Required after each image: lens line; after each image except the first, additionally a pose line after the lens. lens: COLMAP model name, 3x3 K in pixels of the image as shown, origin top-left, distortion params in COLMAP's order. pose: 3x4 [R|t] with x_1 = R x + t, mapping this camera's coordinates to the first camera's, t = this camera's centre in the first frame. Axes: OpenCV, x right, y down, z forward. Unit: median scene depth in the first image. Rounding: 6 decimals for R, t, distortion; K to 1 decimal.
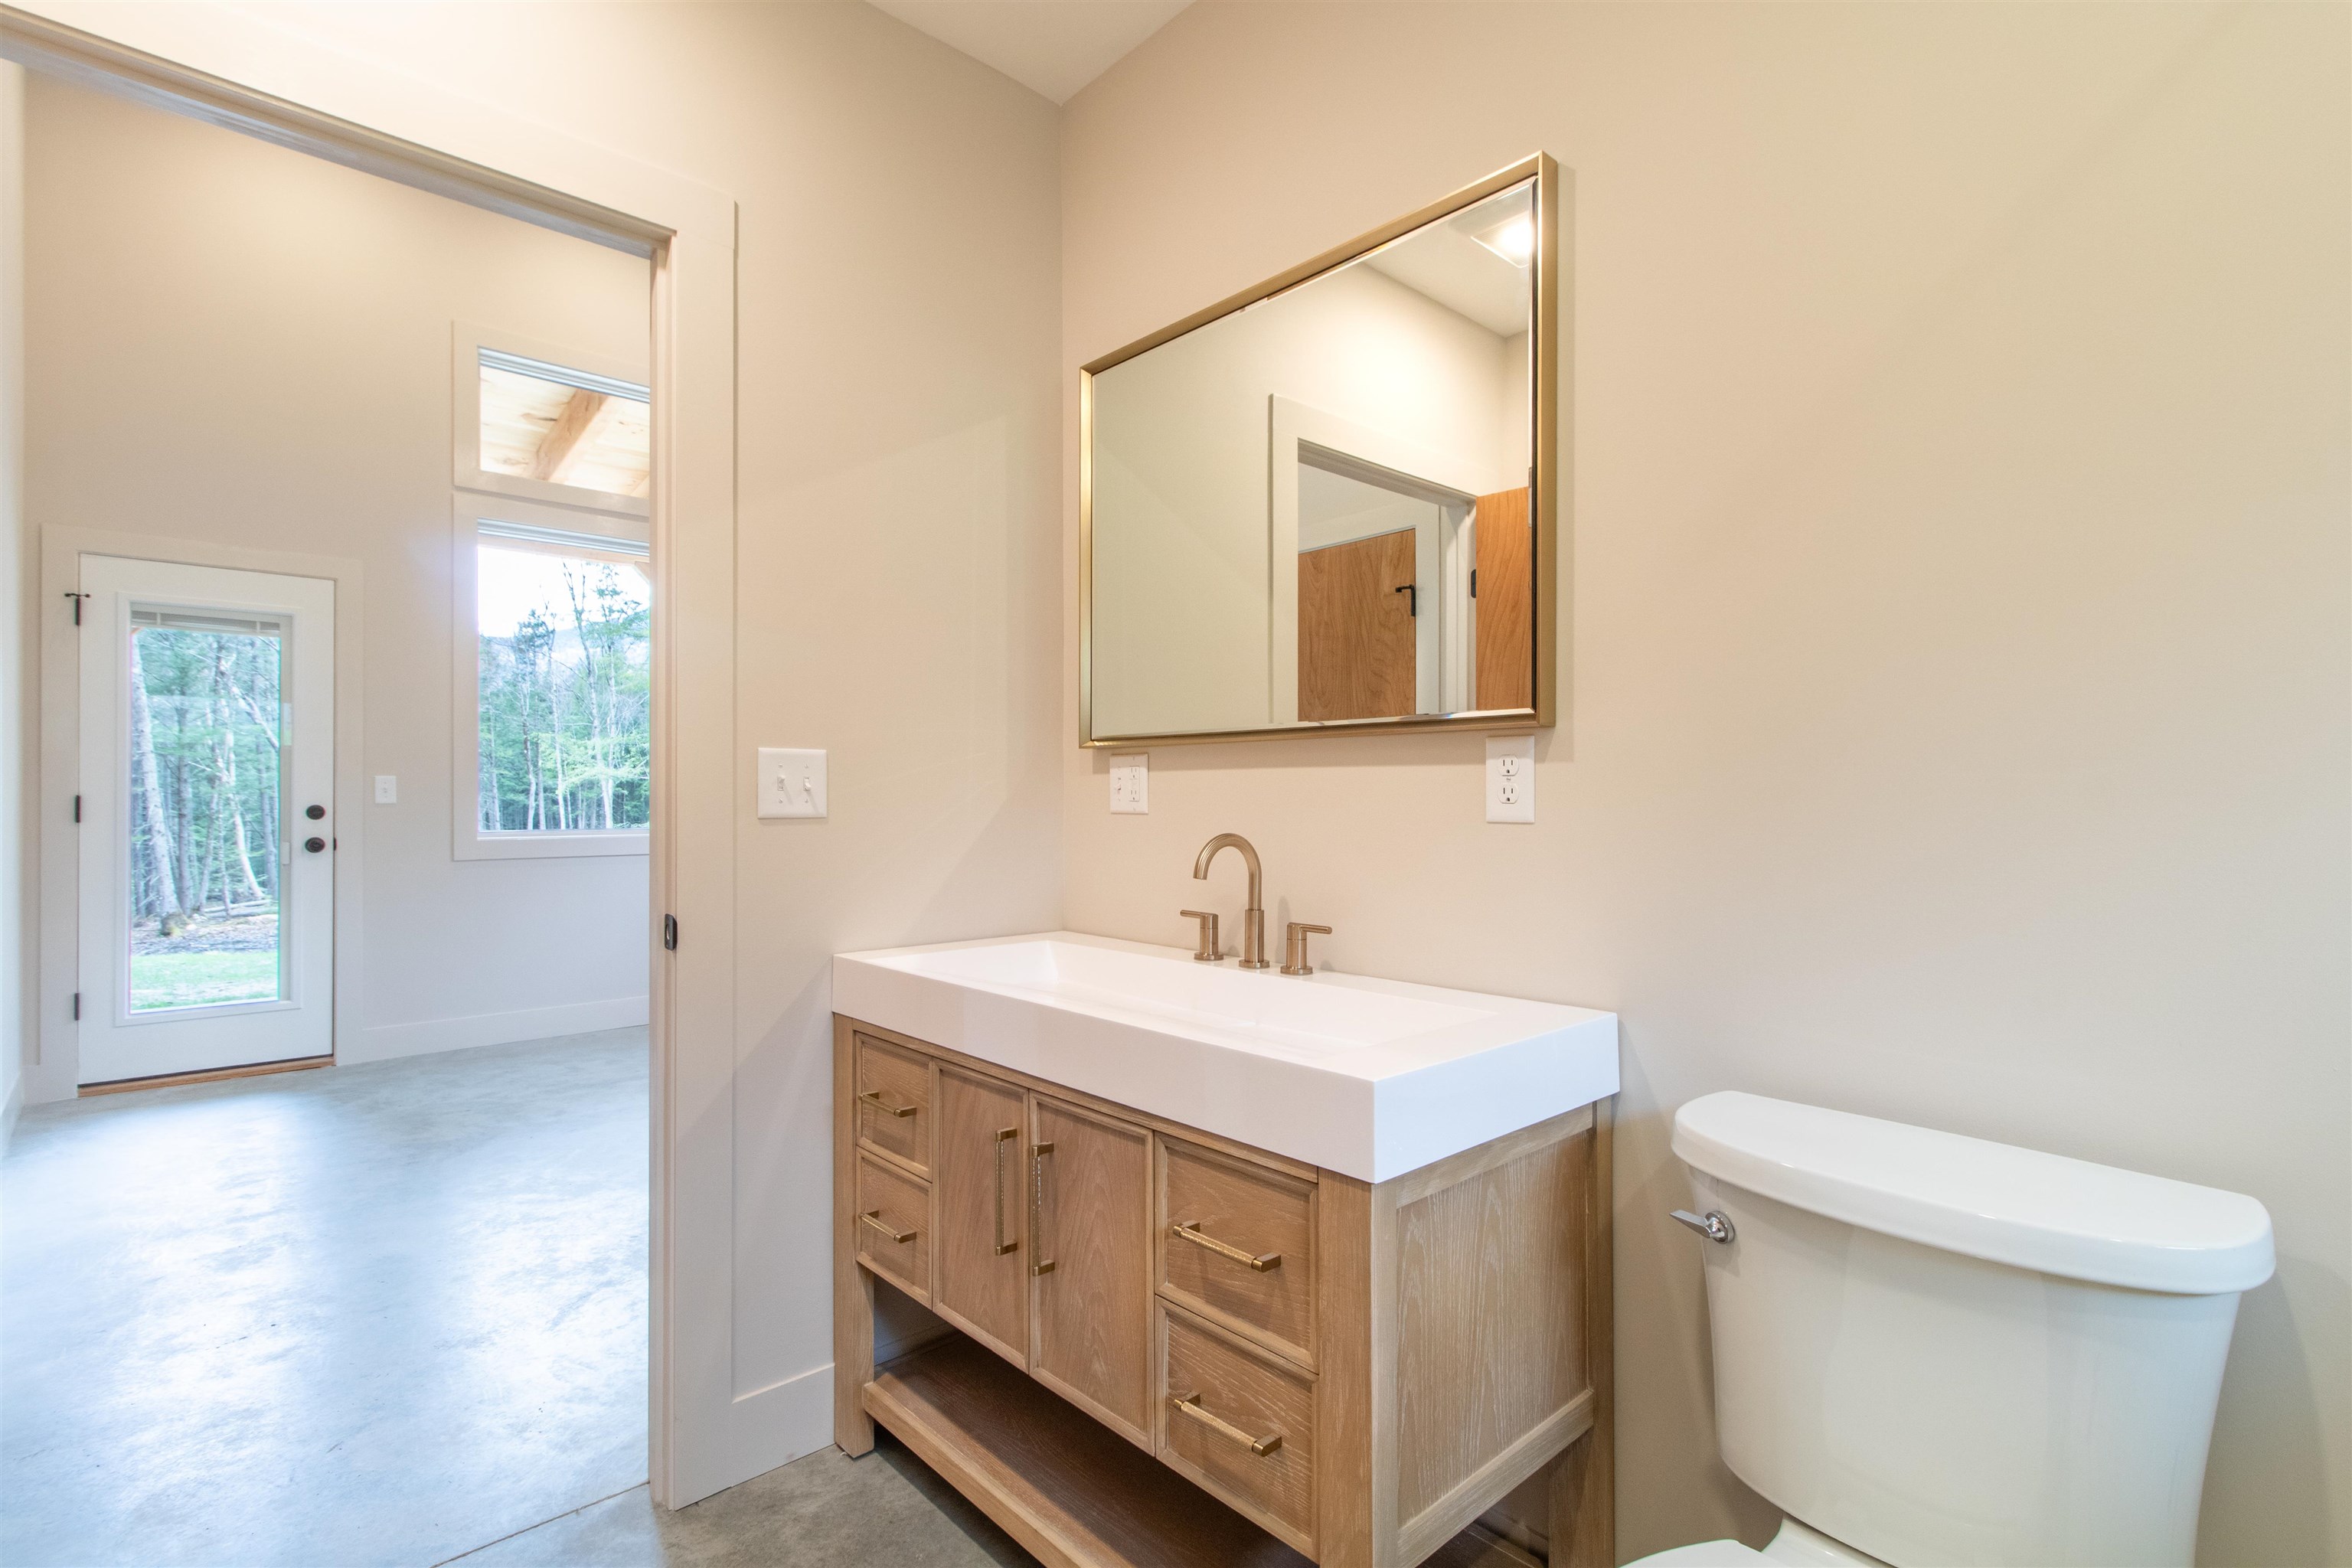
lens RADIAL K [[1098.3, 0, 1181.1], [0, 1098.3, 774.6], [0, 0, 1]] dist [0.001300, 0.000519]
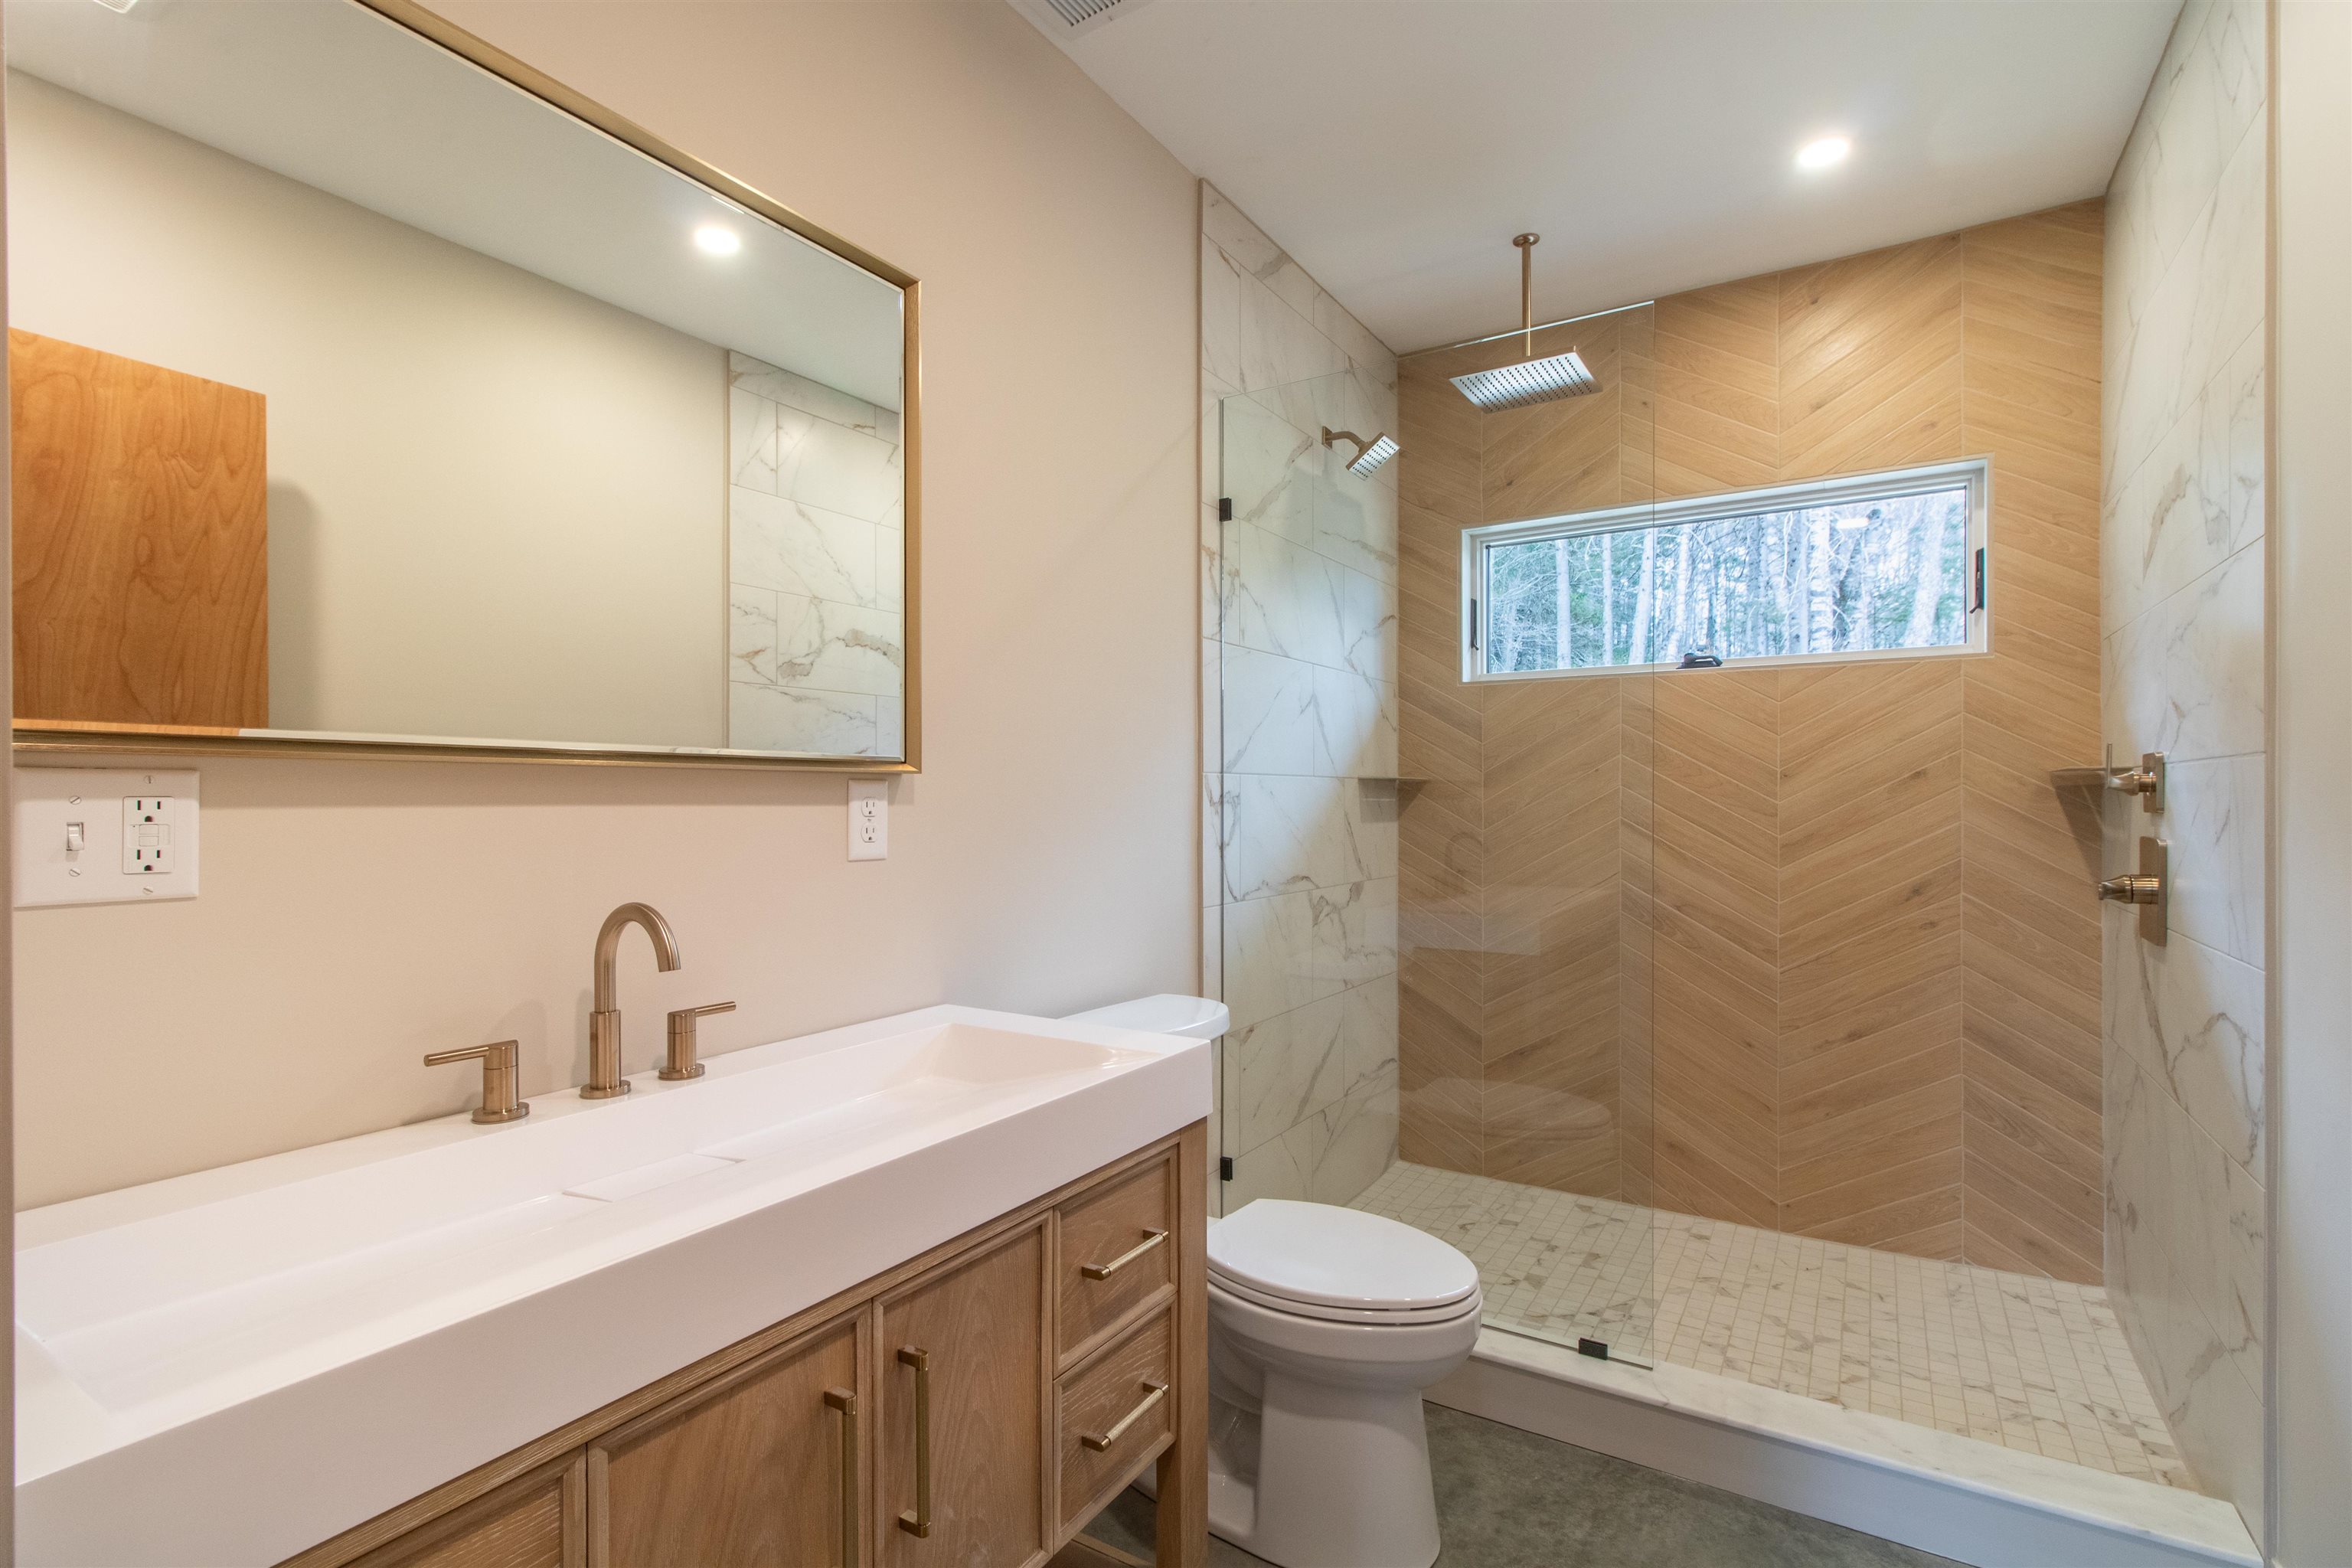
lens RADIAL K [[1098.3, 0, 1181.1], [0, 1098.3, 774.6], [0, 0, 1]] dist [0.001300, 0.000519]
pose [[-0.264861, 0.019080, 0.964098, -0.874784], [-0.020379, 0.999470, -0.025379, -0.020043], [-0.964071, -0.026369, -0.264332, 1.046726]]
